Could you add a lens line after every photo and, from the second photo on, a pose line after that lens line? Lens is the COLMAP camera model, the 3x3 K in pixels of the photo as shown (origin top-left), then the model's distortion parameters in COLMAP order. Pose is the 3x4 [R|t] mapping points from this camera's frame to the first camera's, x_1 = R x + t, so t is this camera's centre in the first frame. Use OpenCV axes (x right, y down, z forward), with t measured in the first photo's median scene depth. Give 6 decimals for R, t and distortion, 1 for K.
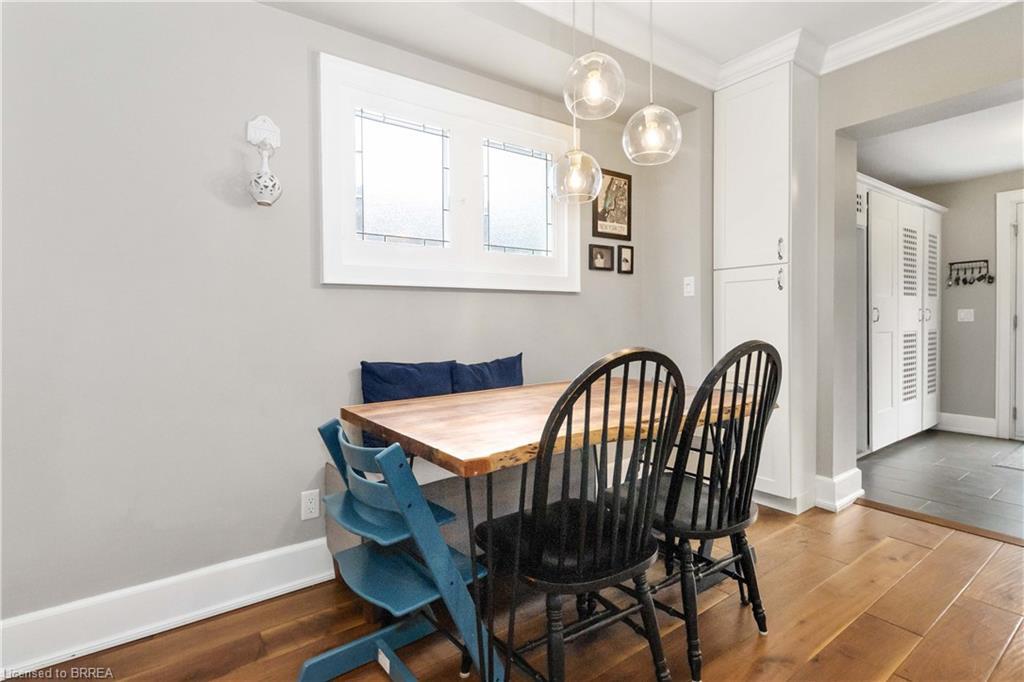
lens RADIAL K [[505.6, 0, 529.7], [0, 505.6, 328.7], [0, 0, 1]] dist [0.002167, 0.001305]
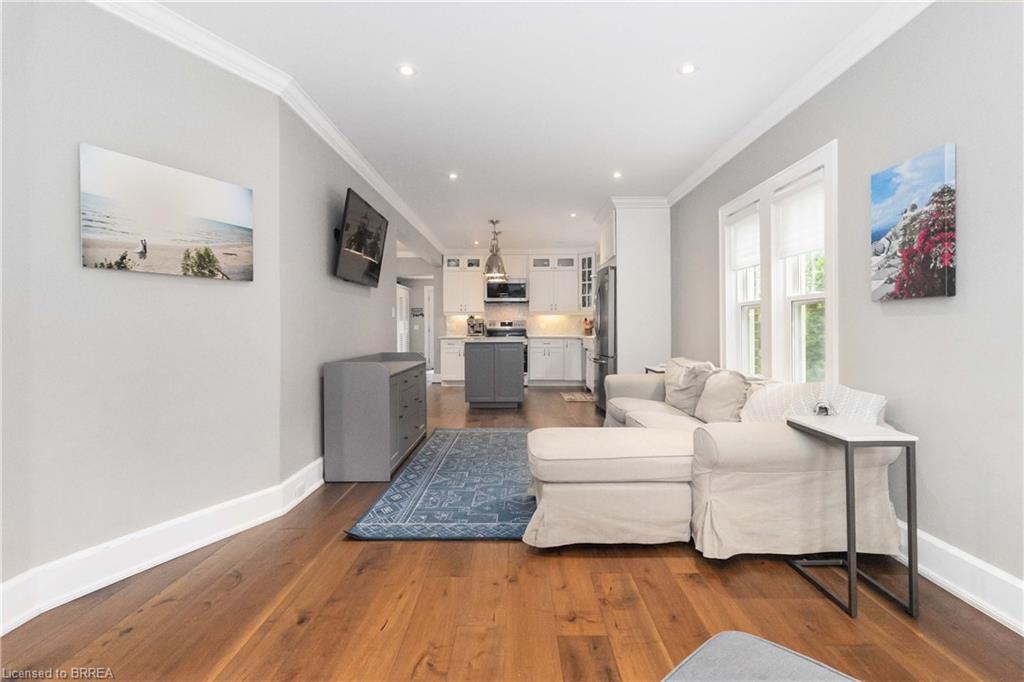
lens RADIAL K [[463.5, 0, 504.3], [0, 463.5, 328.7], [0, 0, 1]] dist [0.002604, 0.000615]
pose [[0.624447, 0.003814, 0.781058, -1.352030], [0.012043, 0.999822, -0.014510, 0.038527], [-0.780975, 0.018466, 0.624290, -1.577046]]
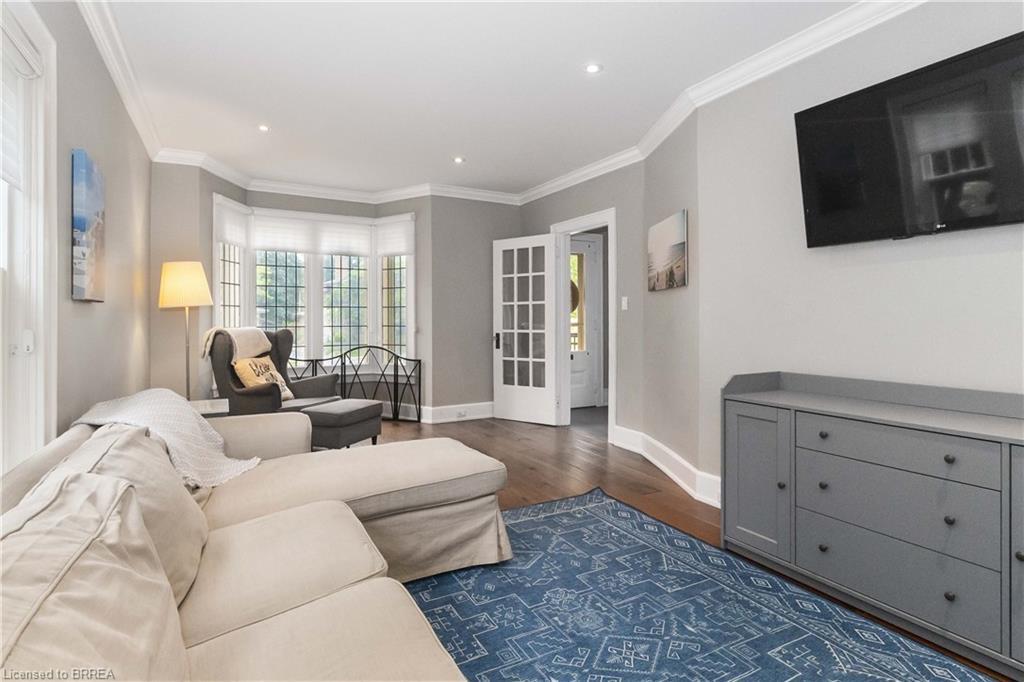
lens RADIAL K [[510.1, 0, 512.5], [0, 510.1, 321.8], [0, 0, 1]] dist [0.002933, 0.000300]
pose [[-0.131634, 0.010005, -0.991248, 0.177648], [-0.015893, 0.999799, 0.012202, 0.007782], [0.991171, 0.017360, -0.131448, -0.917037]]
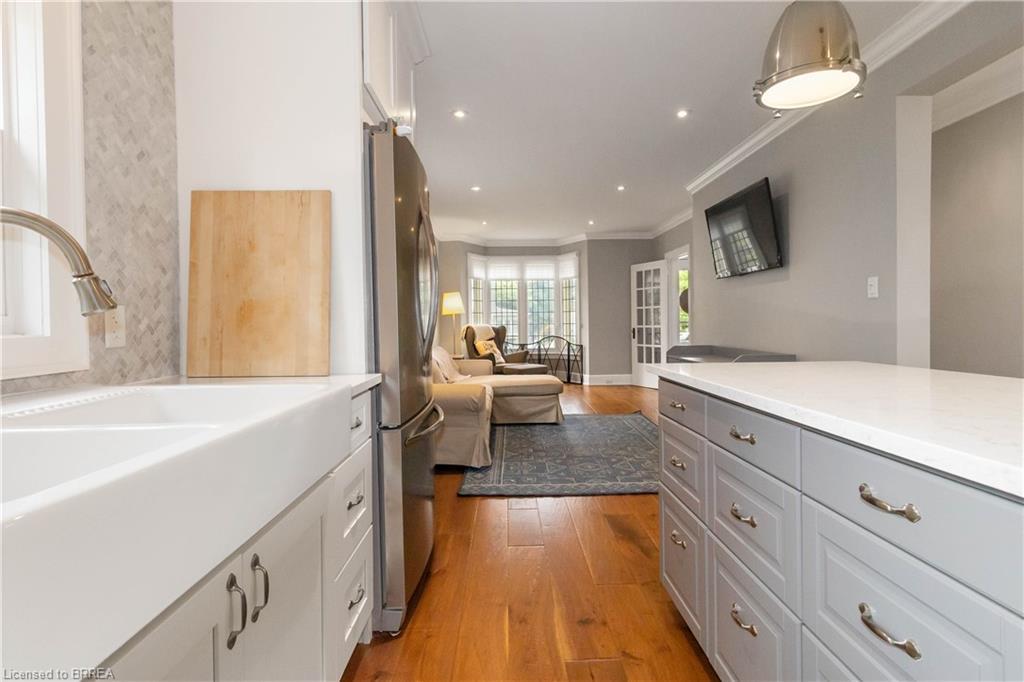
lens RADIAL K [[505.6, 0, 529.7], [0, 505.6, 328.7], [0, 0, 1]] dist [0.002167, 0.001305]
pose [[-0.560671, 0.025585, -0.827643, 0.922202], [-0.000149, 0.999519, 0.030999, -0.008304], [0.828039, 0.017504, -0.560398, -0.142718]]
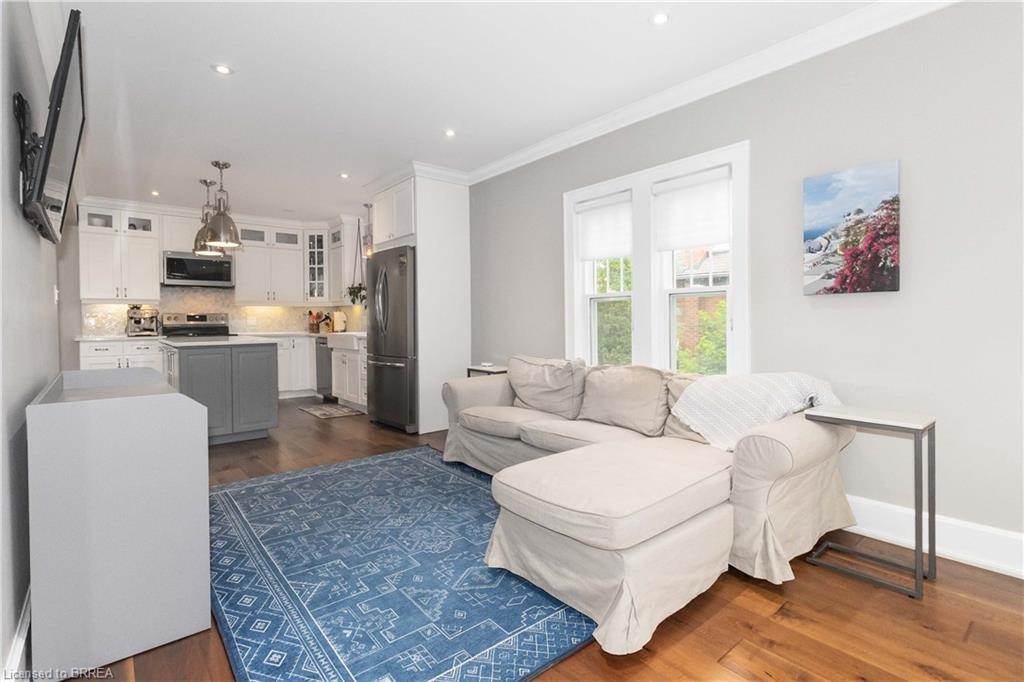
lens RADIAL K [[493.9, 0, 491.4], [0, 493.9, 327.3], [0, 0, 1]] dist [0.003389, 0.000627]
pose [[-0.012327, -0.005801, 0.999907, -1.256341], [0.025599, 0.999654, 0.006115, 0.028288], [-0.999596, 0.025672, -0.012174, -1.018993]]
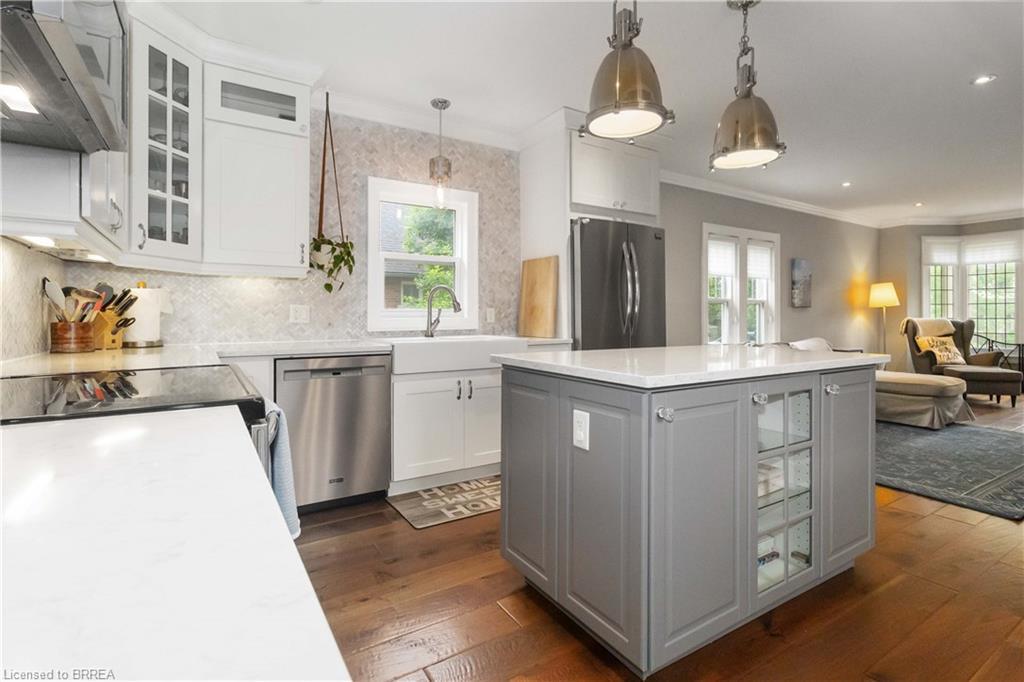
lens RADIAL K [[496.0, 0, 511.9], [0, 496.0, 313.6], [0, 0, 1]] dist [0.001485, 0.000514]
pose [[-0.996413, 0.010045, 0.084025, 0.584038], [0.011067, 0.999870, 0.011705, -0.015216], [-0.083897, 0.012593, -0.996395, 0.586925]]
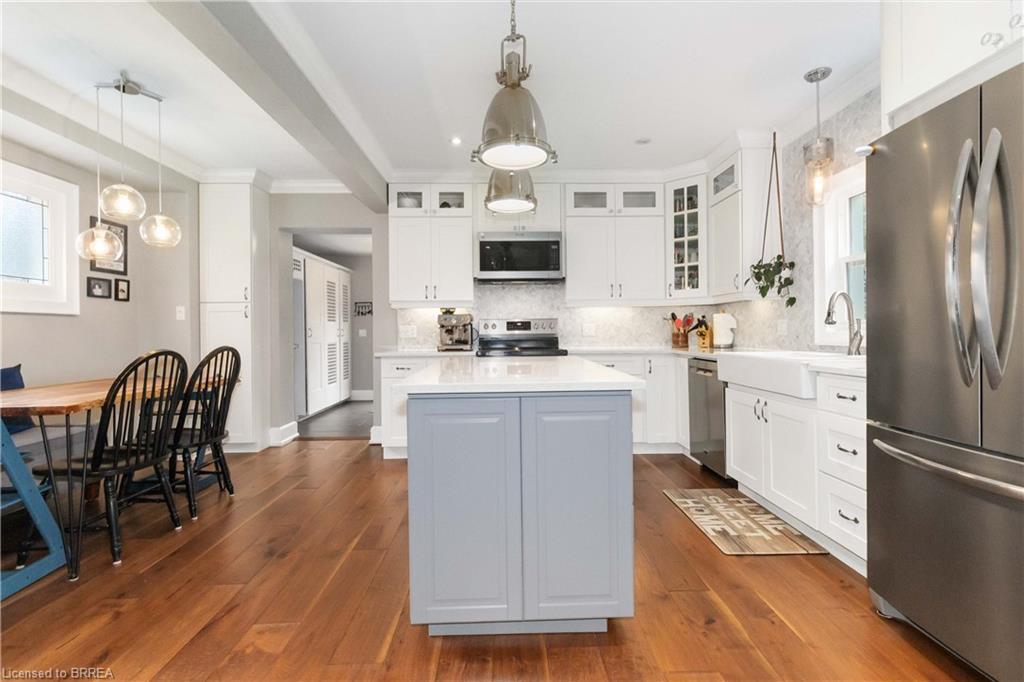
lens RADIAL K [[465.2, 0, 516.3], [0, 465.2, 332.6], [0, 0, 1]] dist [0.002390, 0.000630]
pose [[0.579846, 0.001399, 0.814725, -0.223013], [0.019414, 0.999691, -0.015534, 0.011740], [-0.814495, 0.024824, 0.579640, -0.575019]]
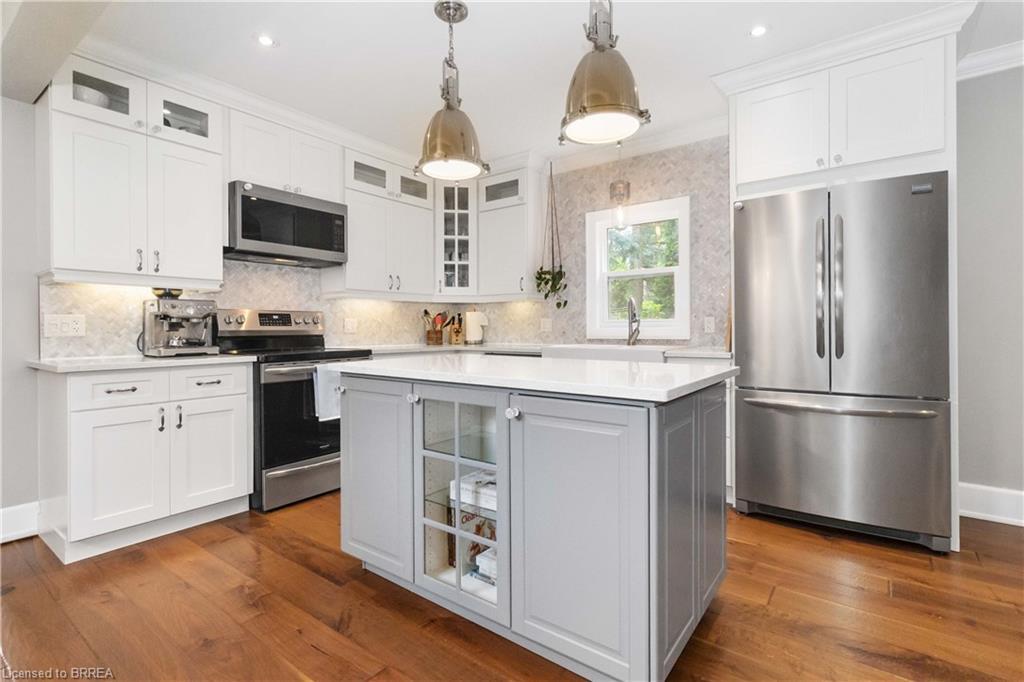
lens RADIAL K [[480.9, 0, 502.7], [0, 480.9, 327.2], [0, 0, 1]] dist [0.002884, 0.000224]
pose [[-0.264586, 0.011913, 0.964289, -0.242707], [0.024024, 0.999695, -0.005758, 0.004655], [-0.964063, 0.021643, -0.264791, 0.073346]]
